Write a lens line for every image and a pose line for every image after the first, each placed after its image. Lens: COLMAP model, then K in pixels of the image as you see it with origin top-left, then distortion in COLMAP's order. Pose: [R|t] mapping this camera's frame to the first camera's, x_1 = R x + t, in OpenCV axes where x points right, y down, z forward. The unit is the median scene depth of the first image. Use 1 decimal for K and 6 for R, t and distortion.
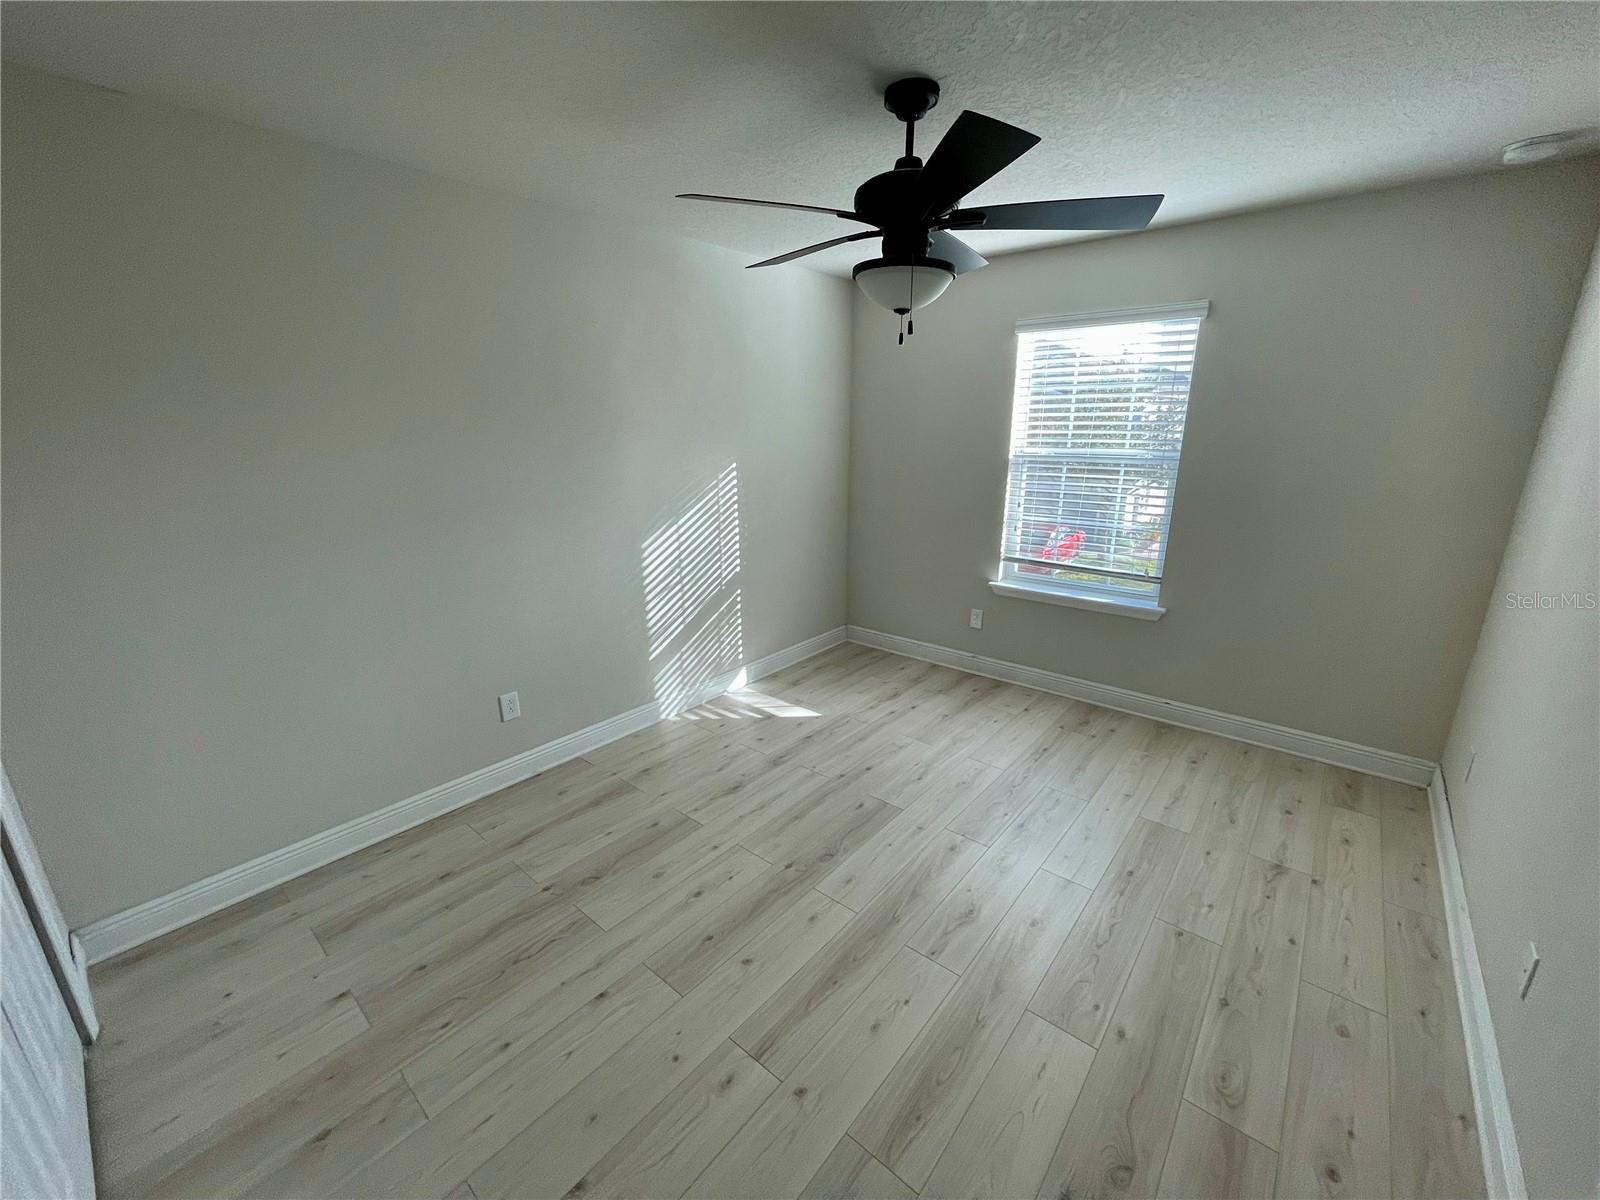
lens RADIAL K [[645.0, 0, 798.5], [0, 645.0, 604.9], [0, 0, 1]] dist [0.000148, 0.000003]
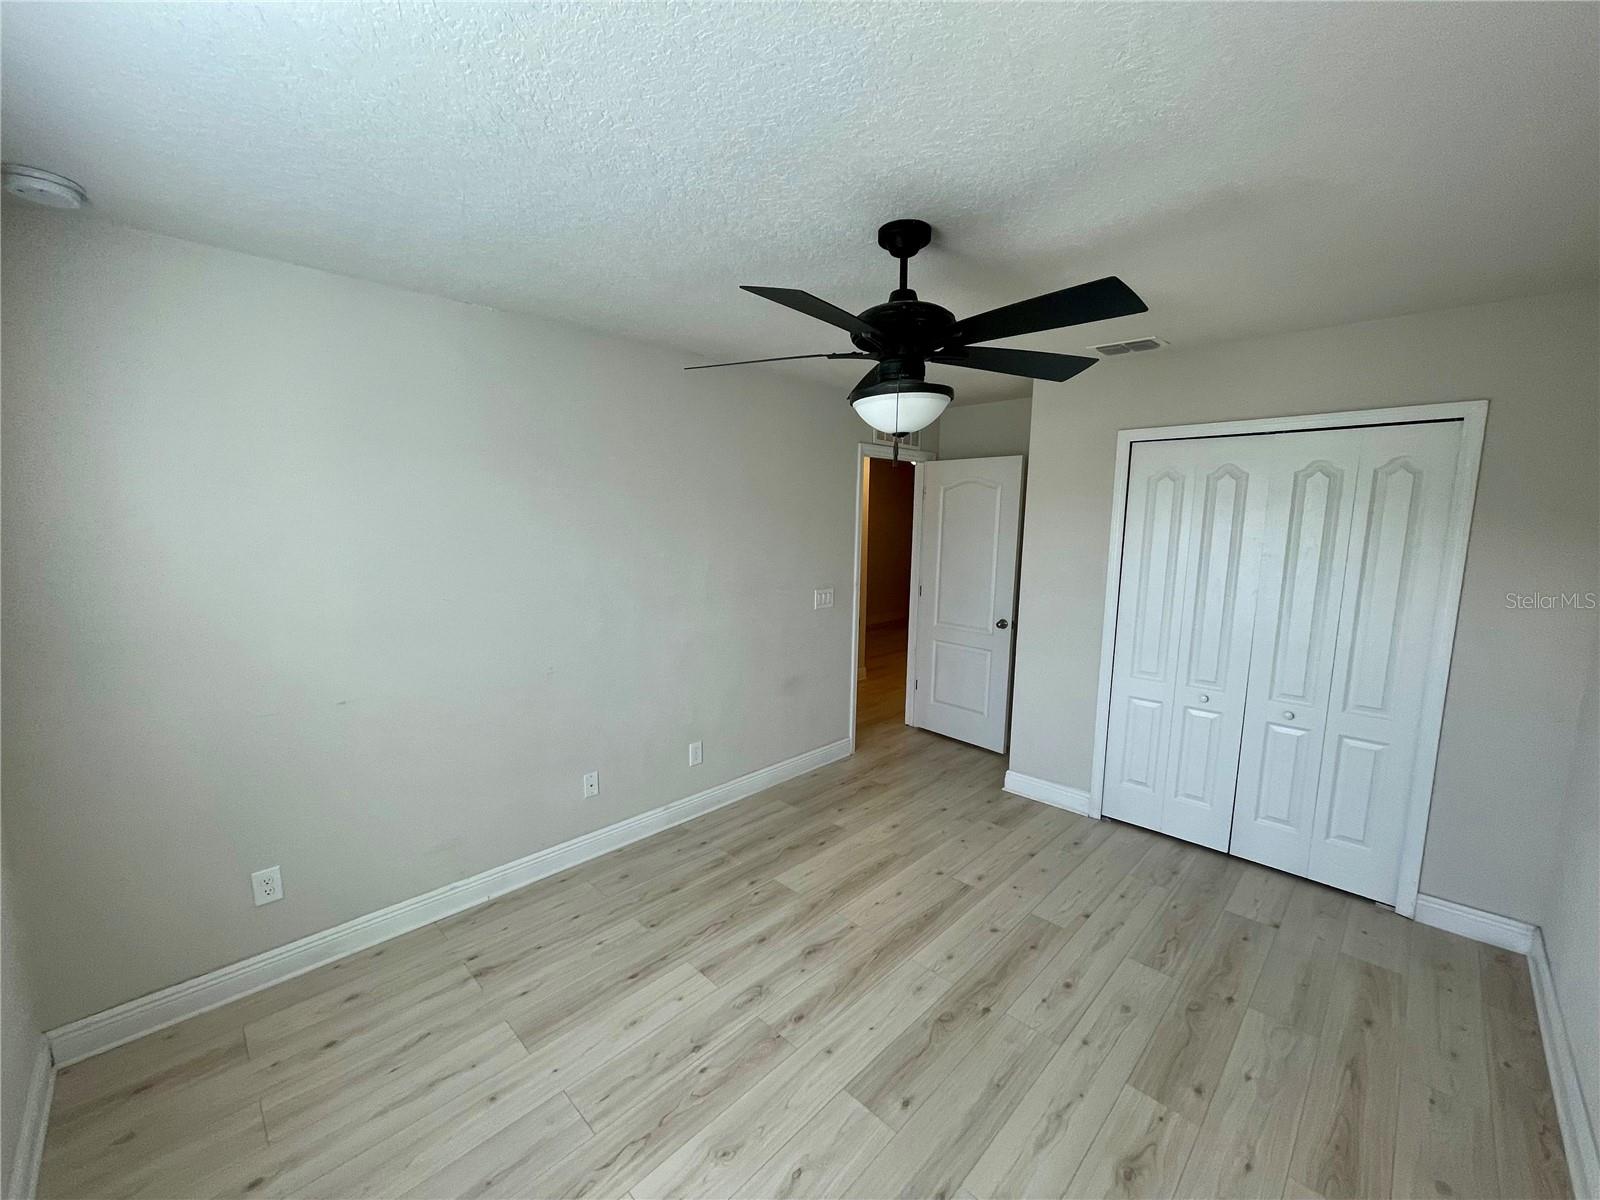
lens RADIAL K [[645.0, 0, 797.5], [0, 645.0, 604.5], [0, 0, 1]] dist [0.000148, 0.000003]
pose [[-0.996917, -0.011109, 0.077670, 0.197772], [0.020961, 0.916232, 0.400099, -0.520601], [-0.075609, 0.400494, -0.913175, 1.715894]]
